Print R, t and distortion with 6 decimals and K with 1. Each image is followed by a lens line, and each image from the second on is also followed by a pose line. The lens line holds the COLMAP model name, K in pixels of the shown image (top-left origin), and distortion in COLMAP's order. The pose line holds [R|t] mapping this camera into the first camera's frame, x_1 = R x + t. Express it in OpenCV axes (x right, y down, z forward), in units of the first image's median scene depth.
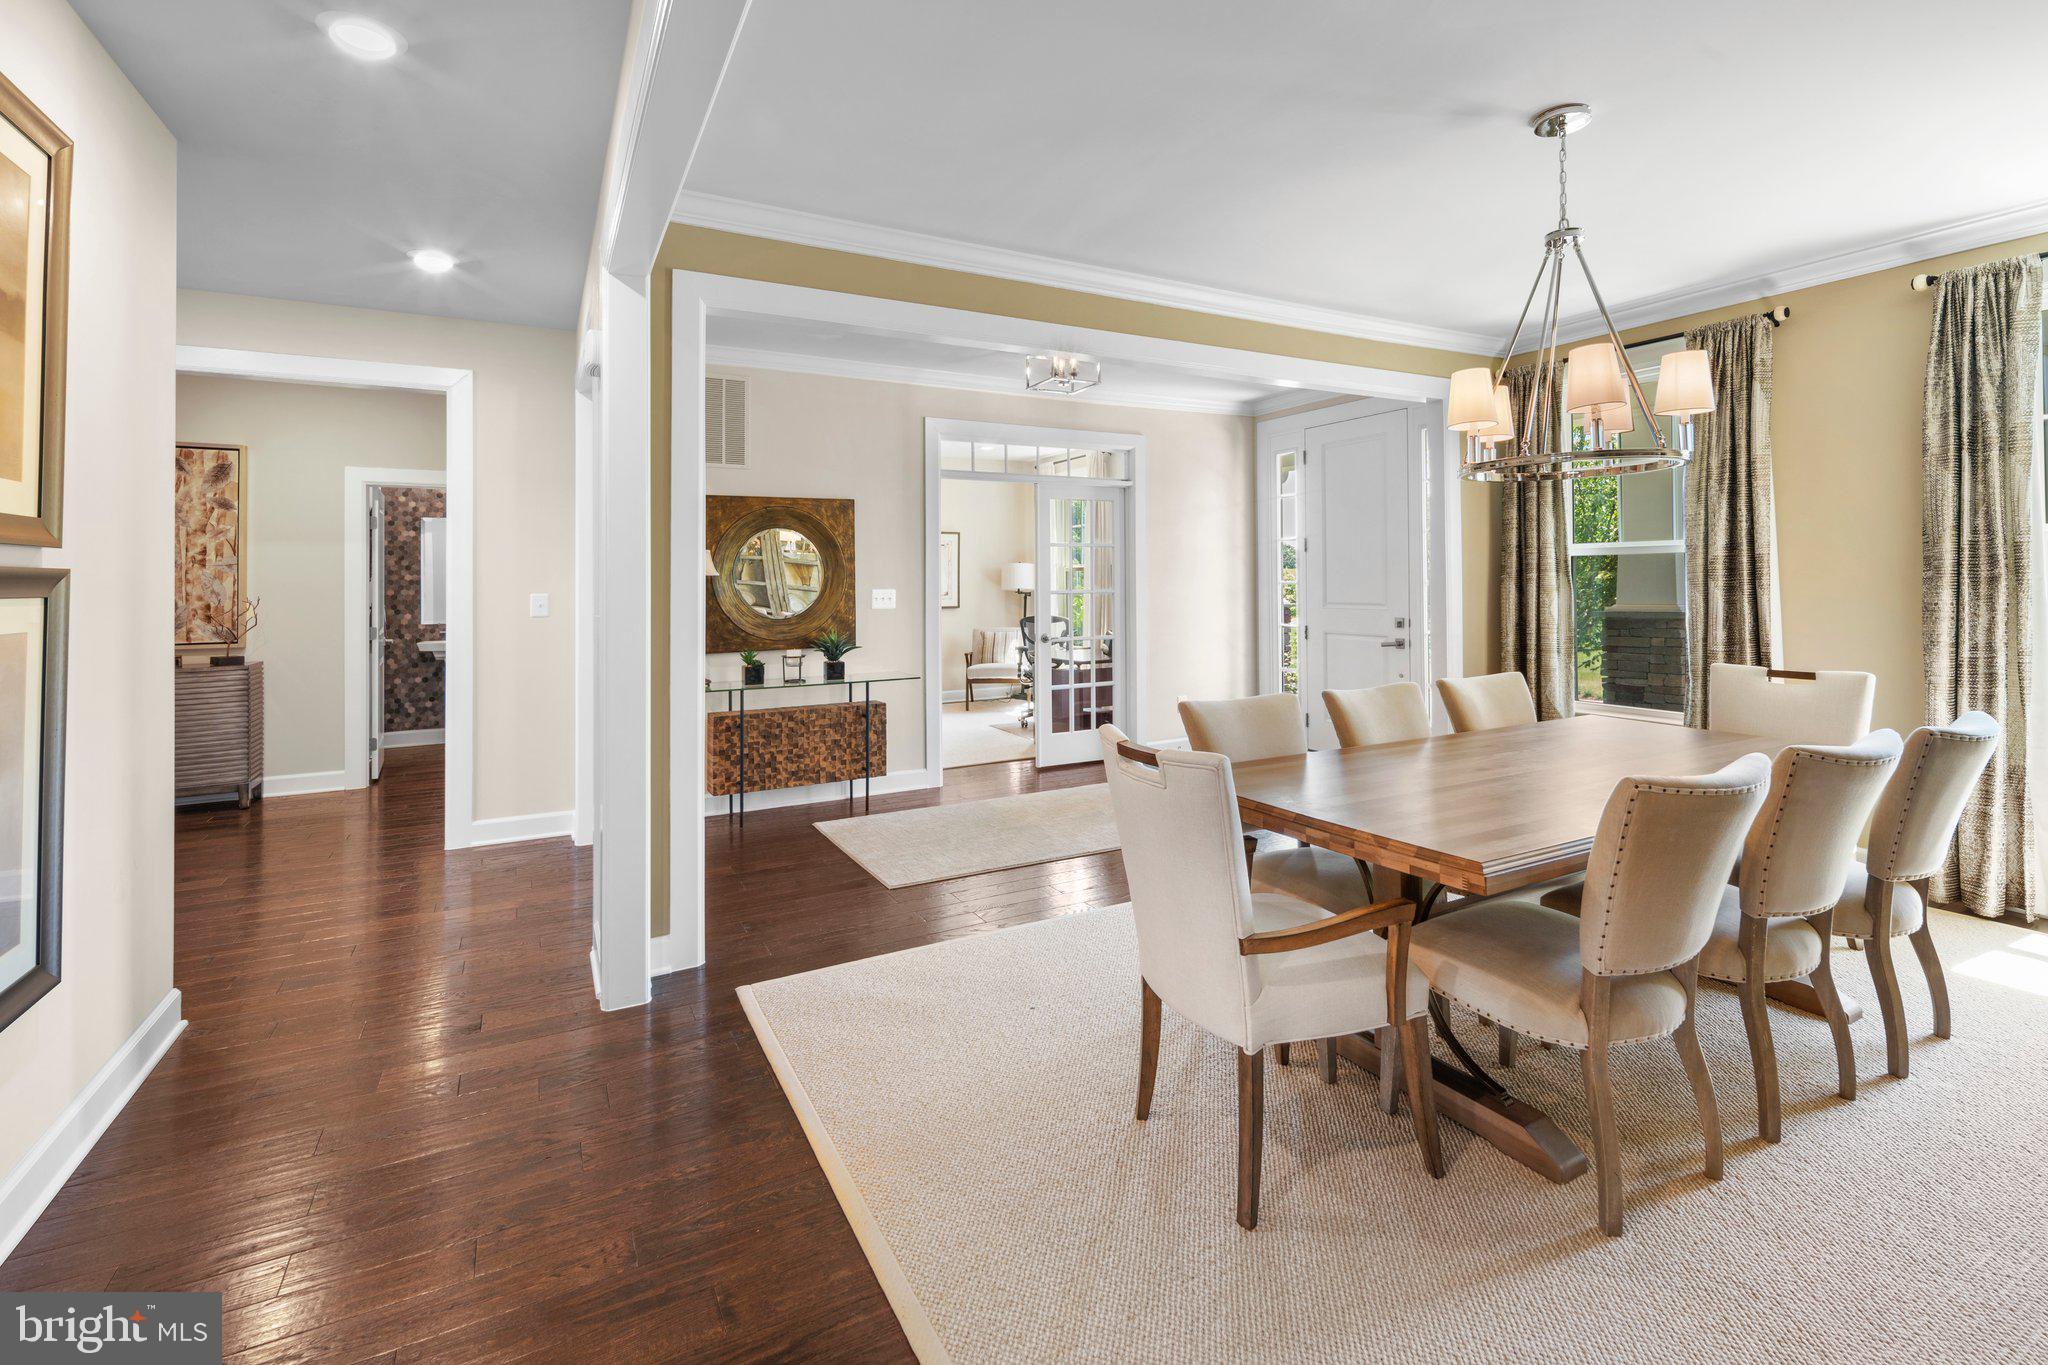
lens RADIAL K [[896.3, 0, 1016.2], [0, 896.3, 582.5], [0, 0, 1]] dist [0.009096, -0.004817]
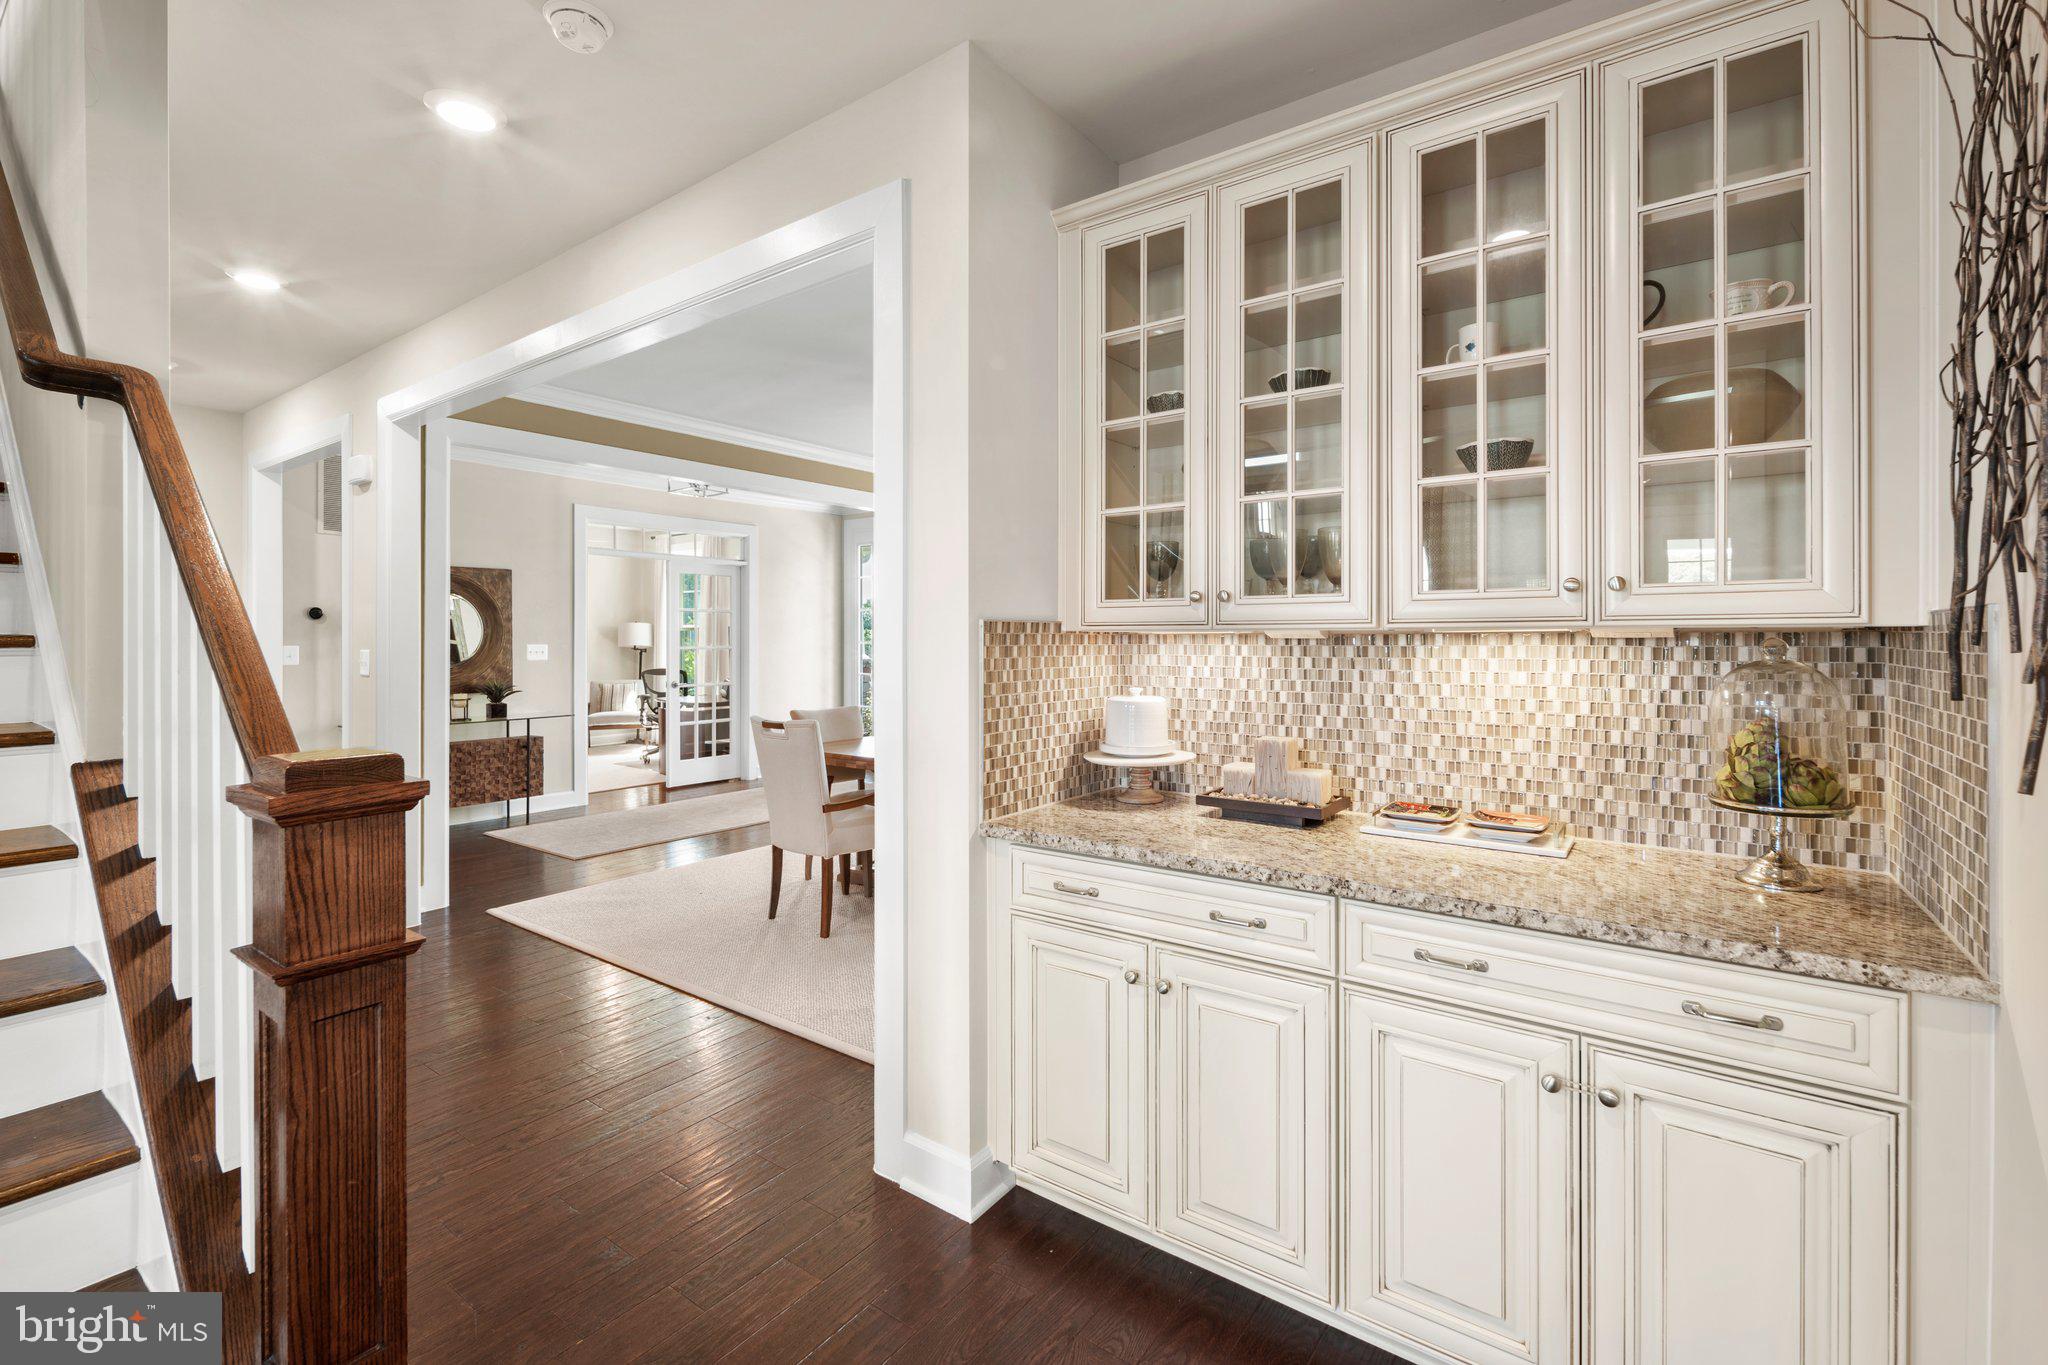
lens RADIAL K [[896.3, 0, 1019.3], [0, 896.3, 650.7], [0, 0, 1]] dist [0.009096, -0.004817]
pose [[0.901699, 0.007281, 0.432304, -0.073560], [-0.011313, 0.999913, 0.006755, 0.000410], [-0.432217, -0.010982, 0.901703, -0.325064]]
